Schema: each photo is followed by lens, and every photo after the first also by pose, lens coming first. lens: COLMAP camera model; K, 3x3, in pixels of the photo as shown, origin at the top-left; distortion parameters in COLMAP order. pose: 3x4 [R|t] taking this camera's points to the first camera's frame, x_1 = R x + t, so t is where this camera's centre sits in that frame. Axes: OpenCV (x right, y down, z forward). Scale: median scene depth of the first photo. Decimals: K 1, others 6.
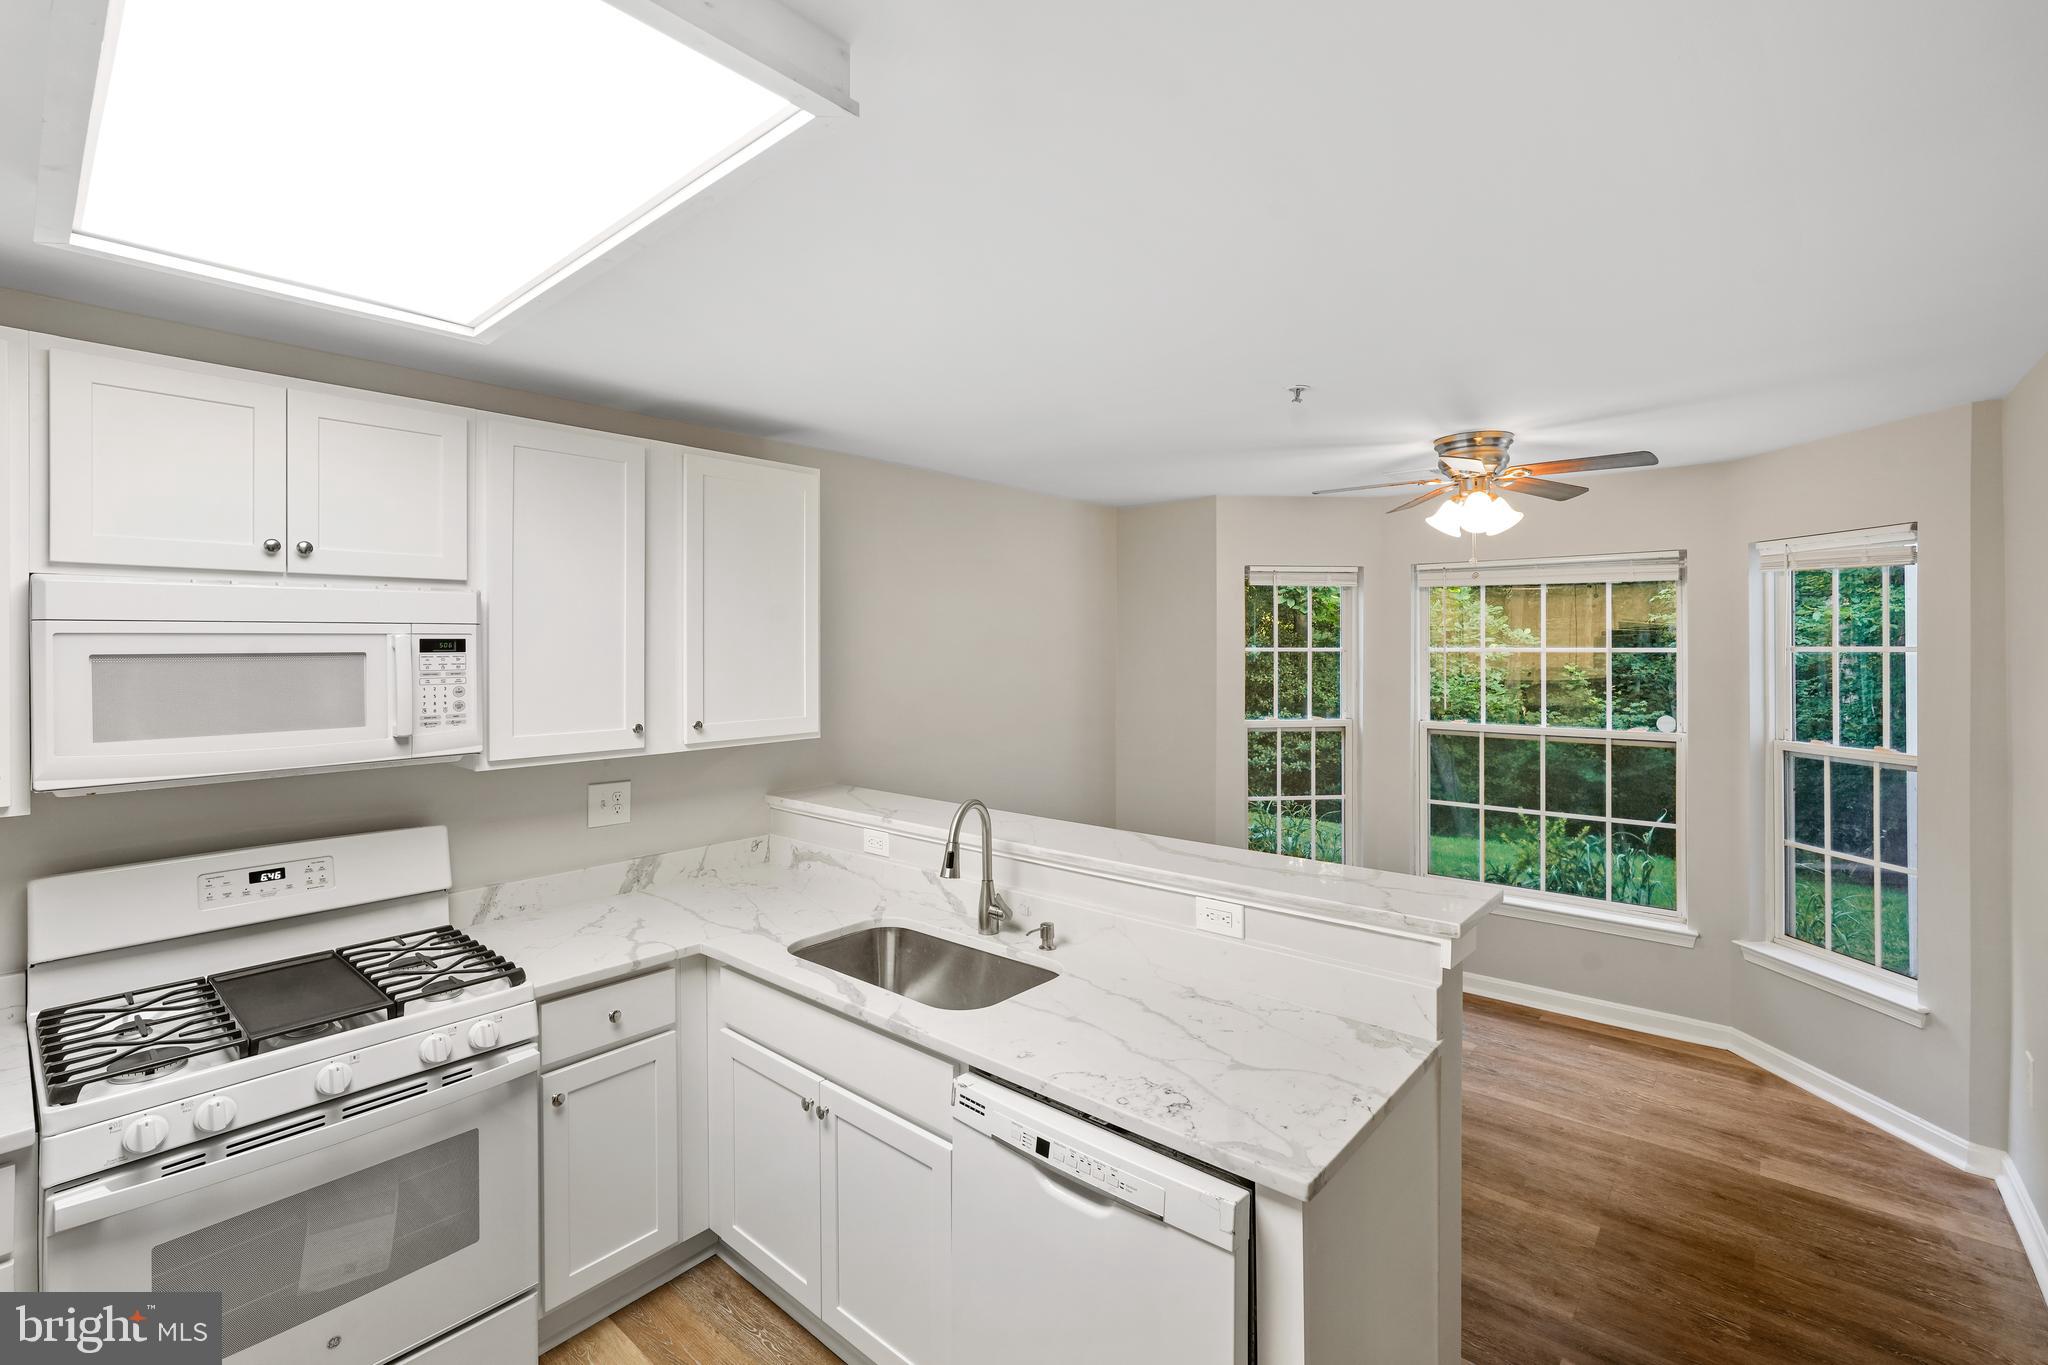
lens RADIAL K [[908.5, 0, 1042.5], [0, 908.5, 644.0], [0, 0, 1]] dist [0.005901, -0.002709]
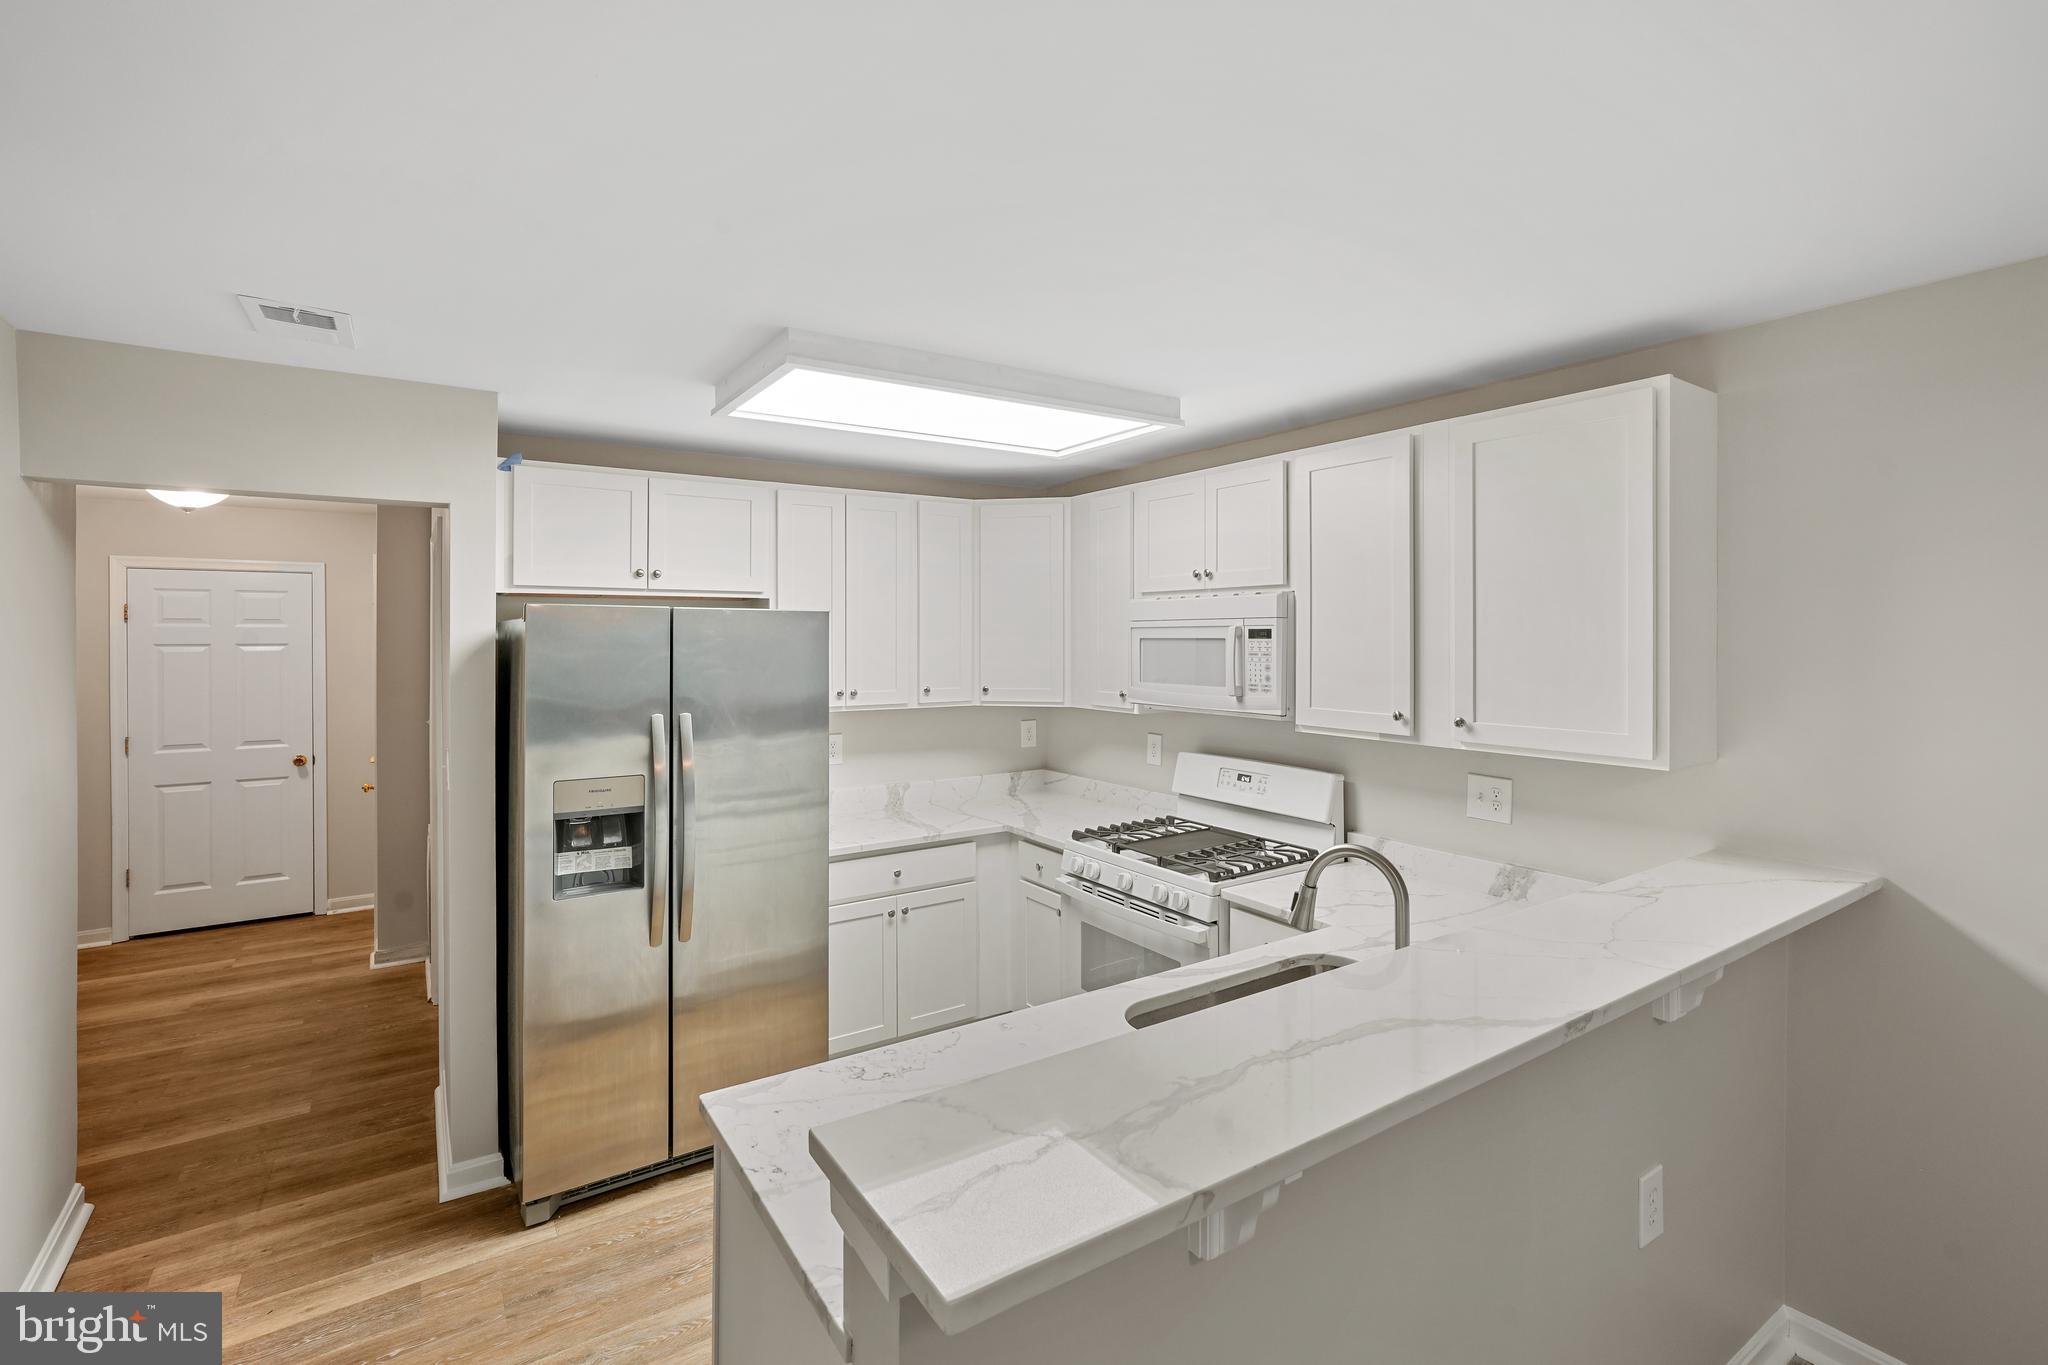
lens RADIAL K [[908.5, 0, 1011.0], [0, 908.5, 637.5], [0, 0, 1]] dist [0.005901, -0.002709]
pose [[-0.266787, 0.001394, -0.963754, 0.764956], [-0.002320, 0.999995, 0.002088, 0.005538], [0.963753, 0.002793, -0.266783, 0.998835]]
